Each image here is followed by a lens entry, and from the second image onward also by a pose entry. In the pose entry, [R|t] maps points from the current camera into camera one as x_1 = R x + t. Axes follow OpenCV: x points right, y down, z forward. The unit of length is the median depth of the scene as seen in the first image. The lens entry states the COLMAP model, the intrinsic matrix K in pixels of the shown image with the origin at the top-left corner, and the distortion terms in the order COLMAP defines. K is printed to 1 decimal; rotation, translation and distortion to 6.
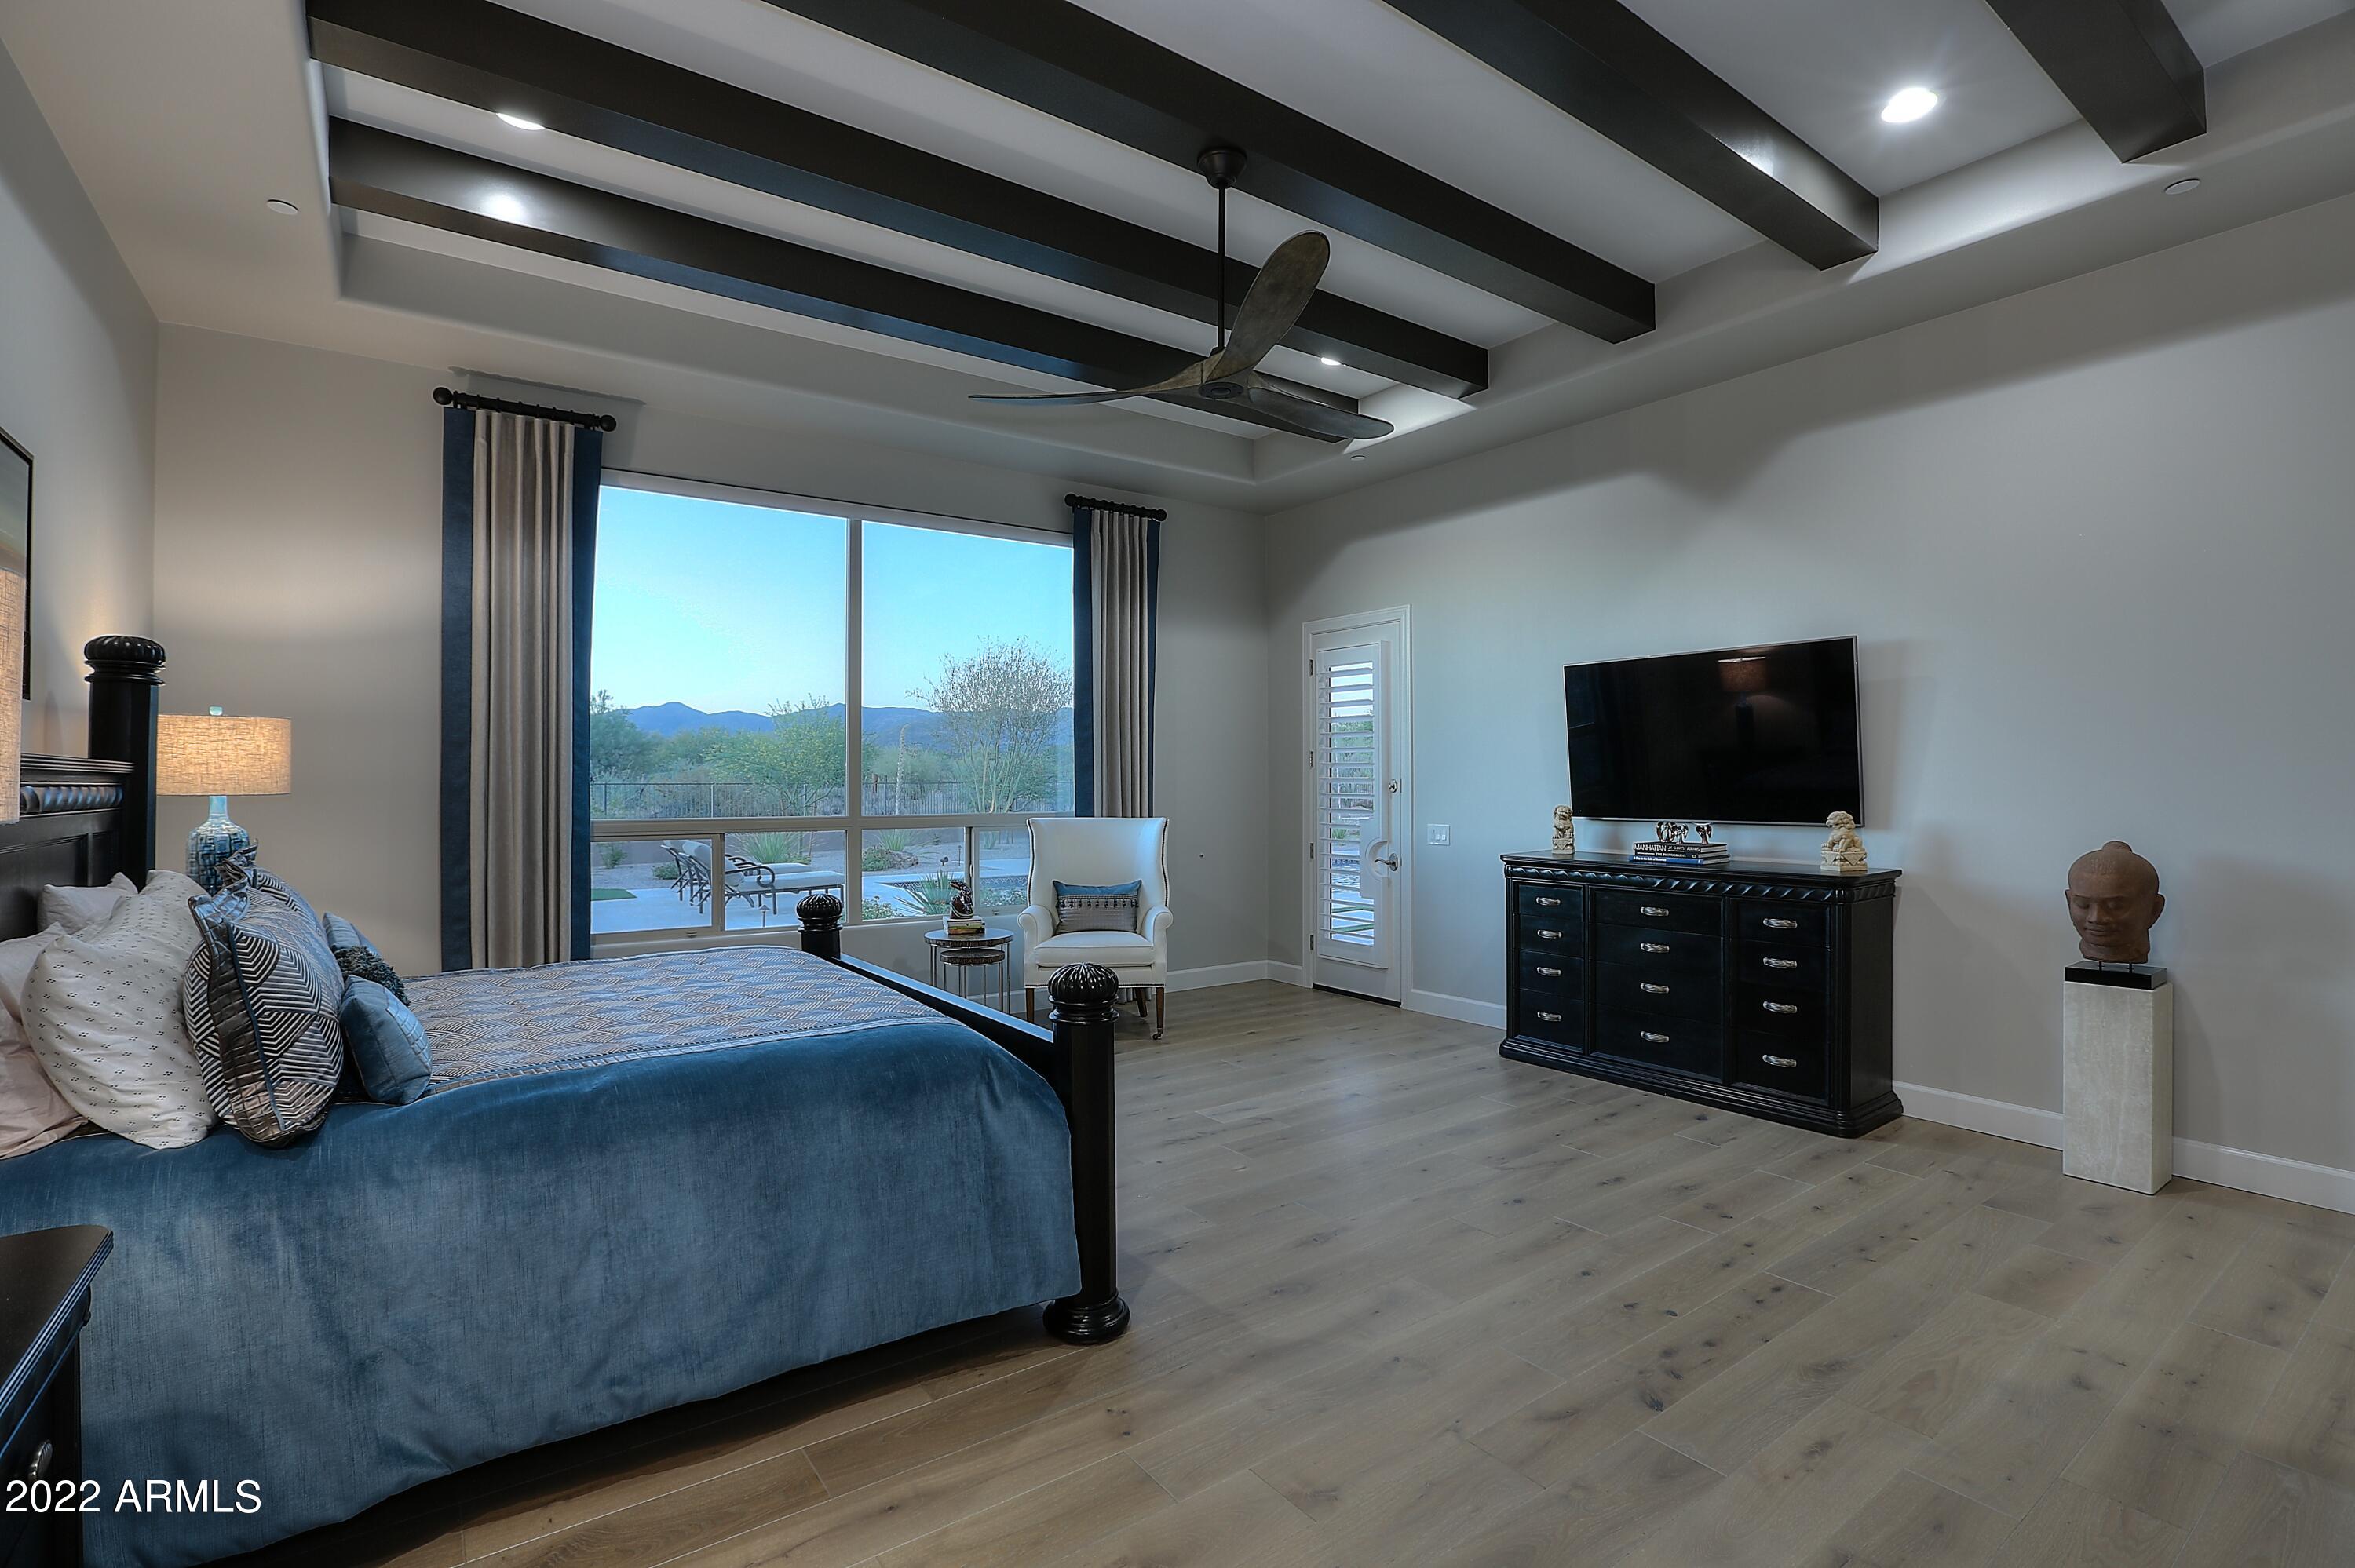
lens RADIAL K [[1070.4, 0, 1173.8], [0, 1070.4, 787.2], [0, 0, 1]] dist [-0.026209, -0.000057]
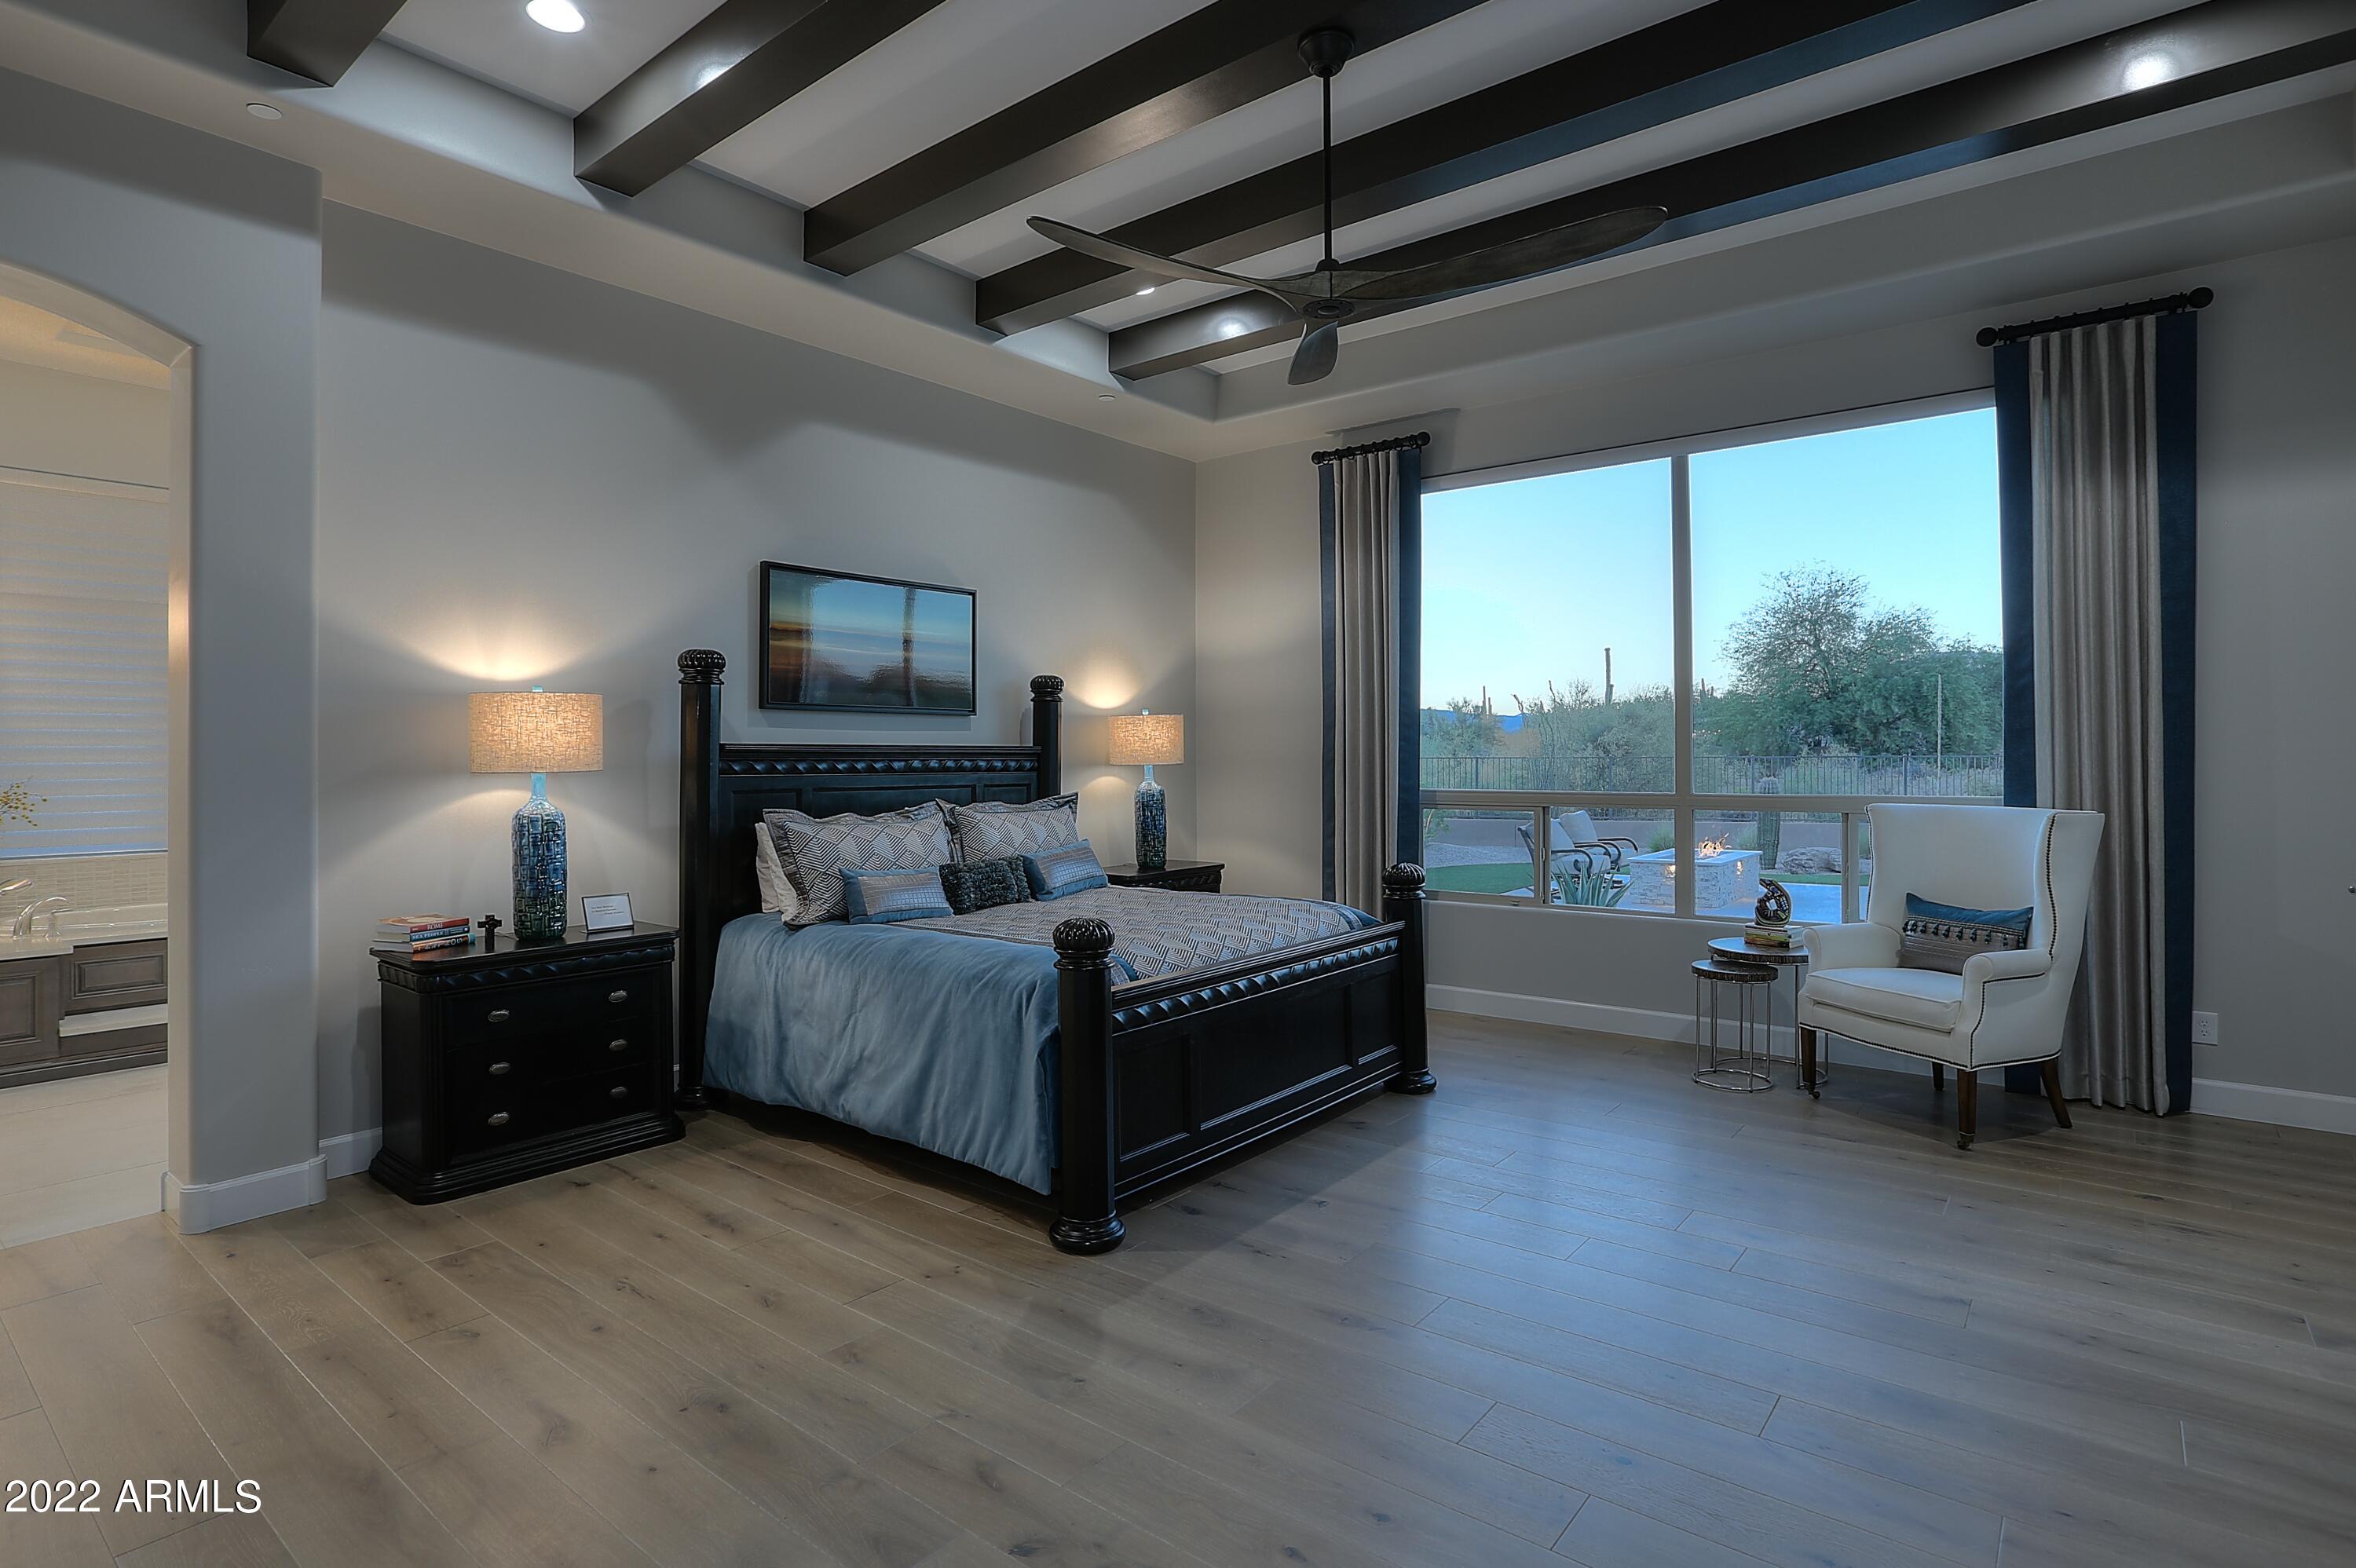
lens RADIAL K [[1174.7, 0, 1177.5], [0, 1174.7, 762.1], [0, 0, 1]] dist [-0.047654, 0.009559]
pose [[0.275788, 0.001447, -0.961218, 0.619101], [-0.001106, 0.999999, 0.001188, 0.000460], [0.961218, 0.000736, 0.275789, 0.413965]]
